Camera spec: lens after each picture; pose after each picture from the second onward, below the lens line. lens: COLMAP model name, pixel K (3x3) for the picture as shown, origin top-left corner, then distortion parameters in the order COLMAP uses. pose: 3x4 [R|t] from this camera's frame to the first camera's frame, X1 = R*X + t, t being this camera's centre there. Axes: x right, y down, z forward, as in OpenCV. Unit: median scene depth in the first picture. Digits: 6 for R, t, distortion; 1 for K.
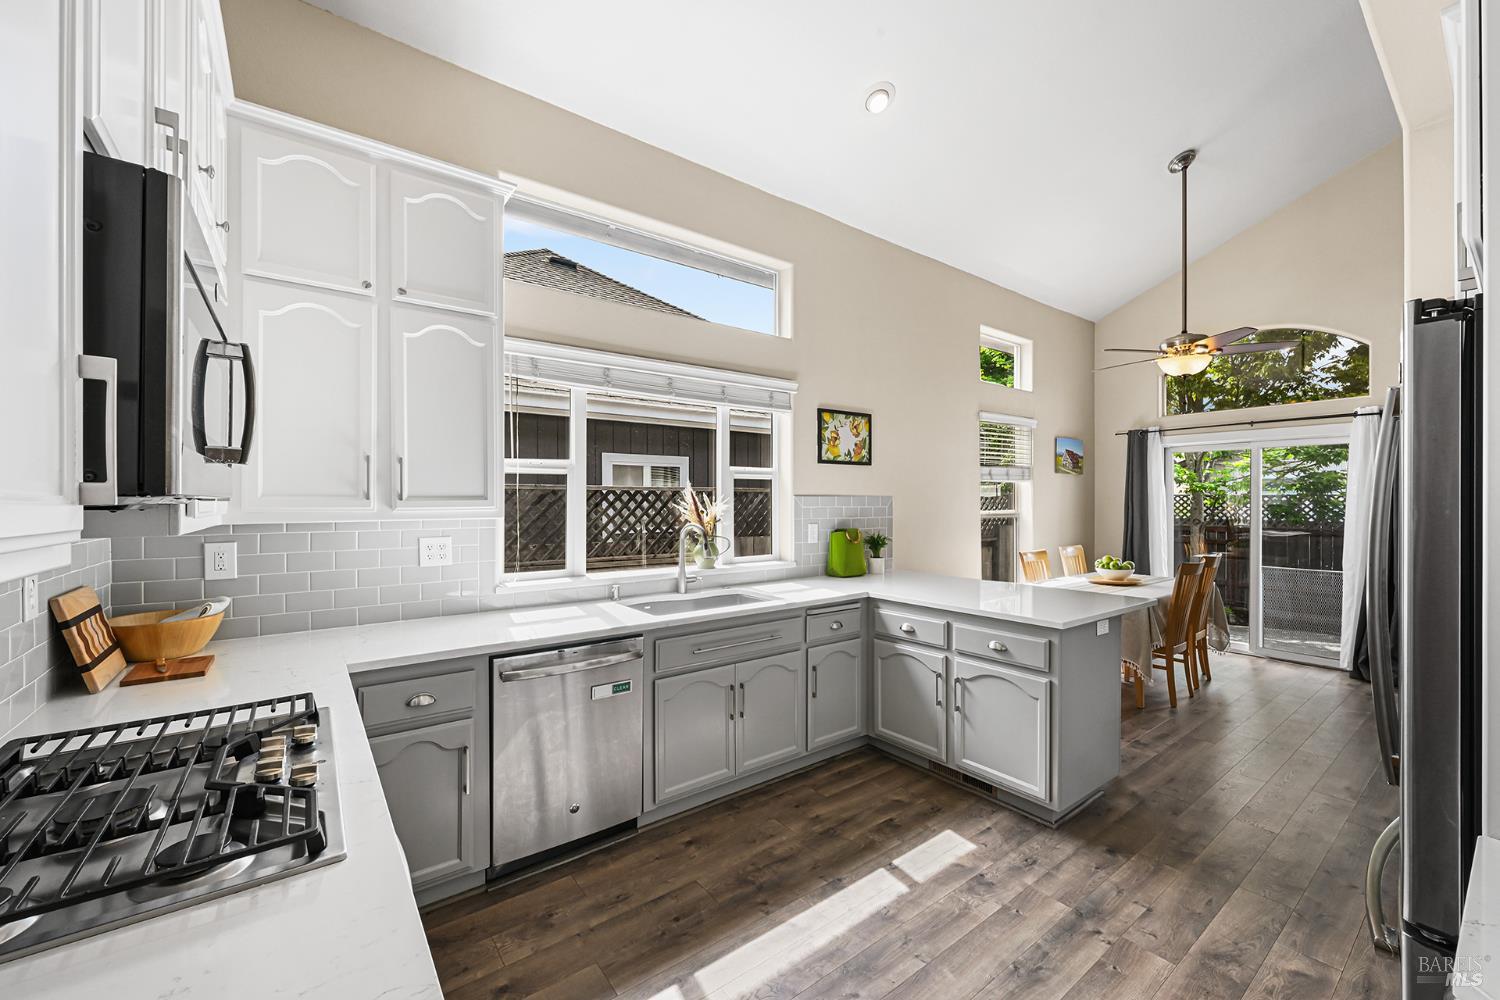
lens RADIAL K [[594.7, 0, 754.8], [0, 594.7, 500.5], [0, 0, 1]] dist [-0.000396, 0.000045]
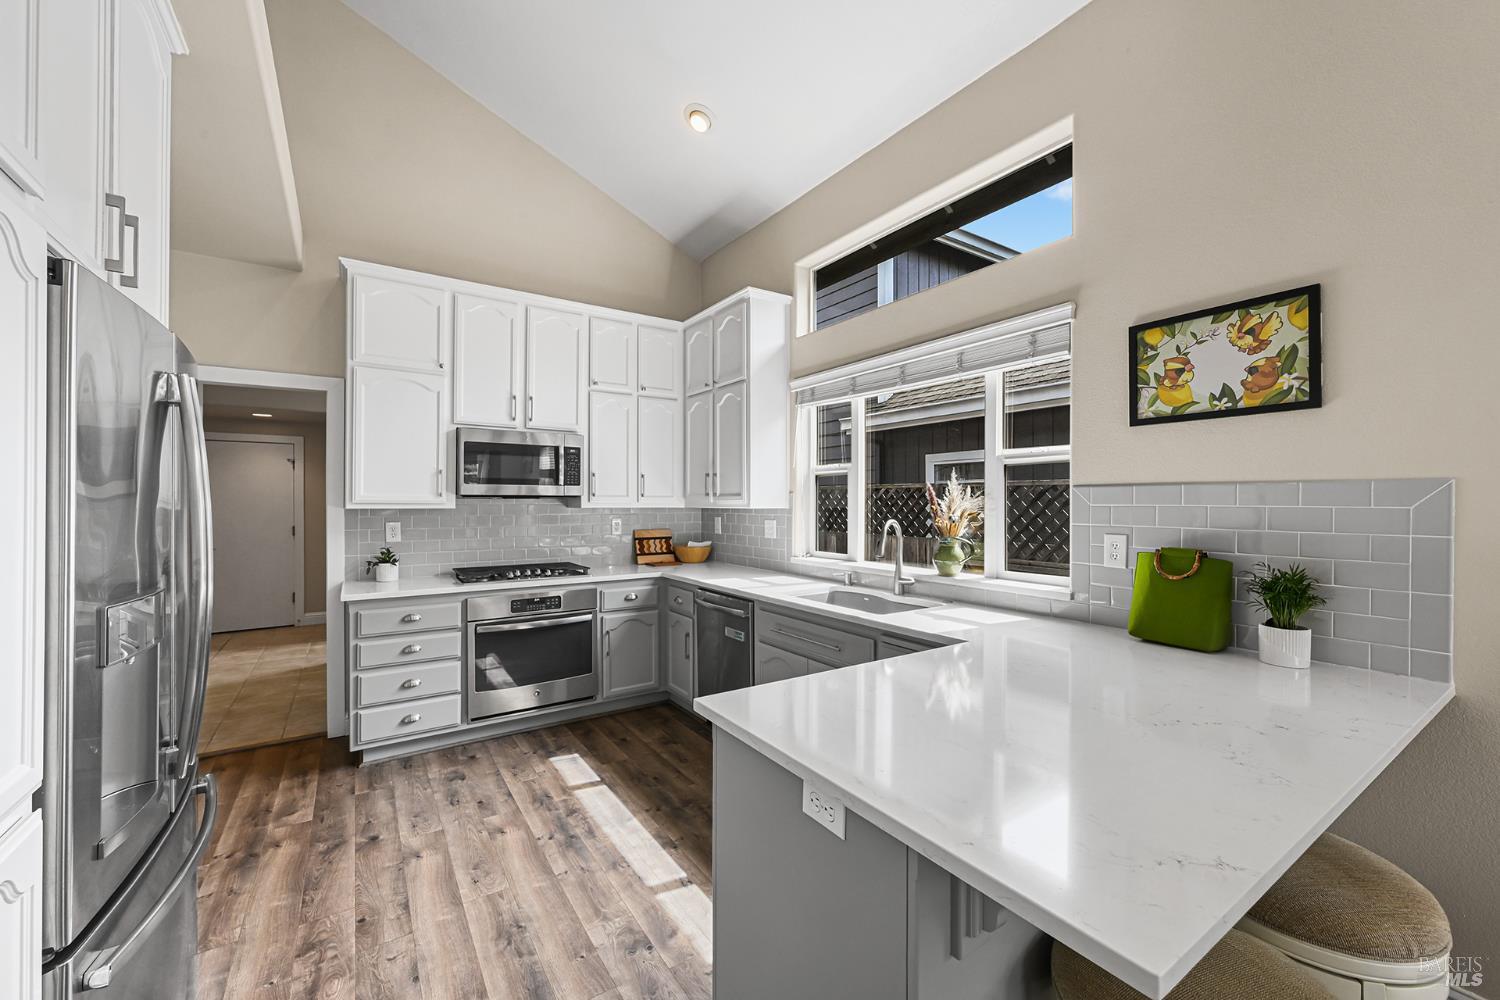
lens RADIAL K [[594.7, 0, 750.1], [0, 594.7, 501.0], [0, 0, 1]] dist [-0.000396, 0.000045]
pose [[-0.061770, 0.001588, -0.998089, 0.637303], [-0.000279, 0.999999, 0.001608, 0.005736], [0.998090, 0.000378, -0.061770, 0.635301]]
